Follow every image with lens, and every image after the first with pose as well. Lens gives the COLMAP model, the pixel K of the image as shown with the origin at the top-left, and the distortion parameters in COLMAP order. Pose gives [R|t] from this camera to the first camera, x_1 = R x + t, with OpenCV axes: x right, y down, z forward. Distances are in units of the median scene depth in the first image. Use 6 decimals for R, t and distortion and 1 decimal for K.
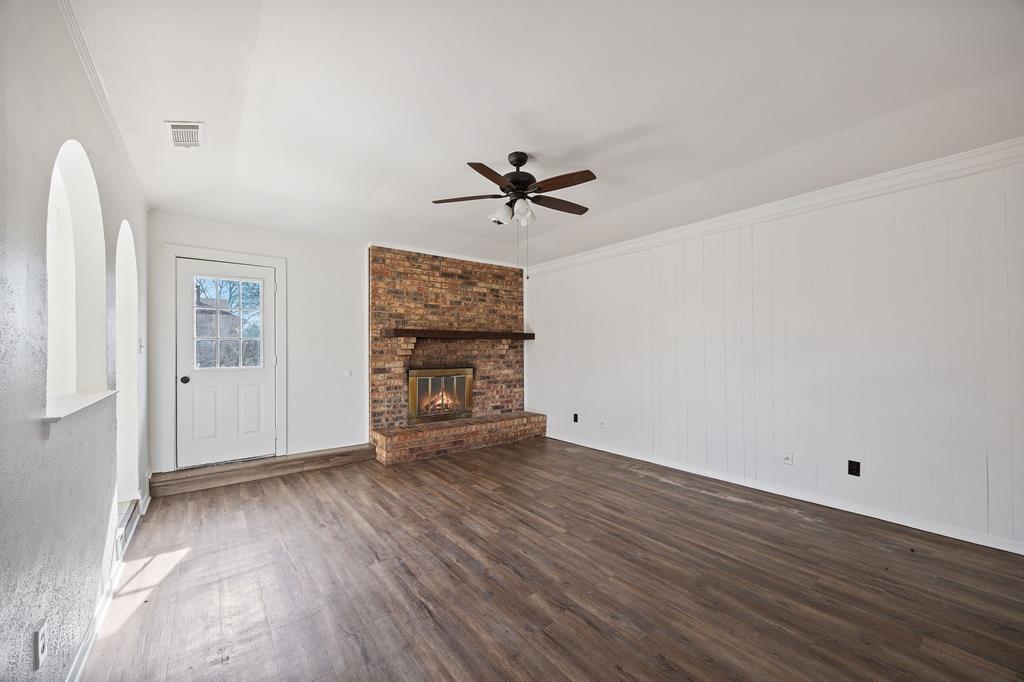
lens RADIAL K [[389.7, 0, 514.4], [0, 389.7, 342.6], [0, 0, 1]] dist [-0.002544, 0.000033]
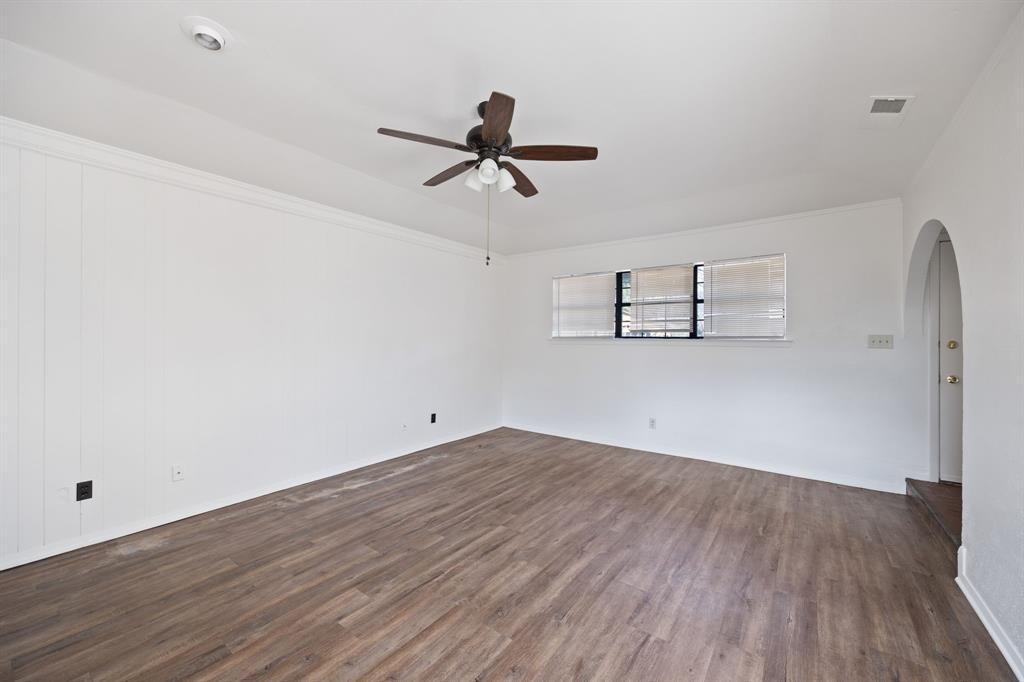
lens RADIAL K [[389.7, 0, 514.4], [0, 389.7, 342.6], [0, 0, 1]] dist [-0.002544, 0.000033]
pose [[-0.255111, -0.000318, 0.966912, -0.787834], [-0.015700, 0.999869, -0.003813, 0.014529], [-0.966784, -0.016153, -0.255083, 1.149023]]
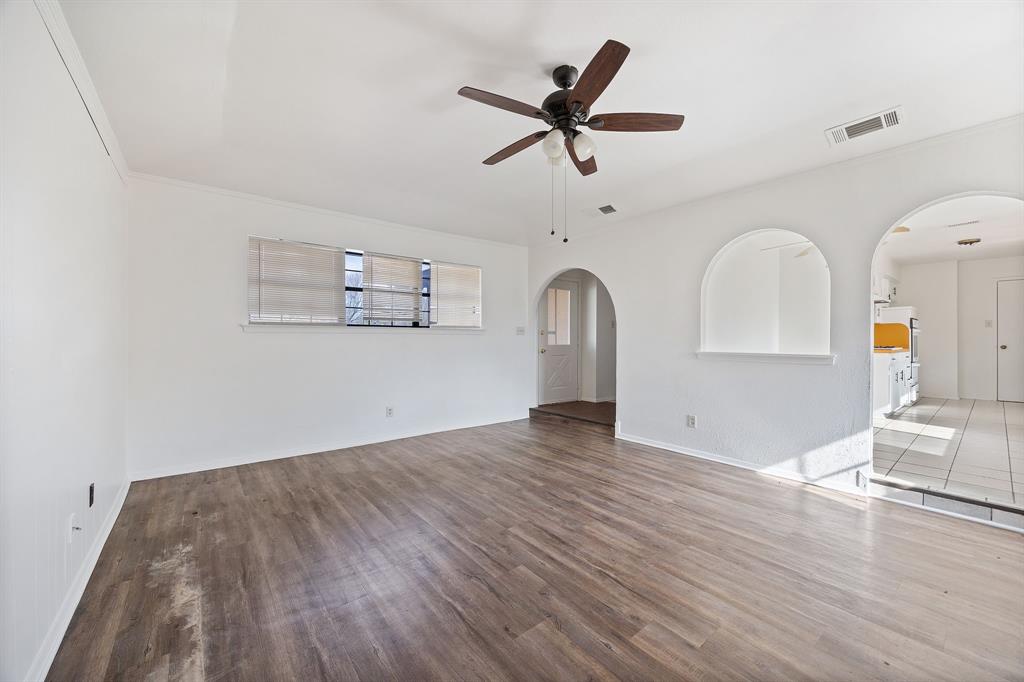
lens RADIAL K [[395.2, 0, 496.8], [0, 395.2, 338.7], [0, 0, 1]] dist [-0.001962, -0.000135]
pose [[-0.999668, 0.003120, 0.025580, 0.126938], [0.002776, 0.999906, -0.013454, 0.054580], [-0.025620, -0.013379, -0.999582, 1.788041]]
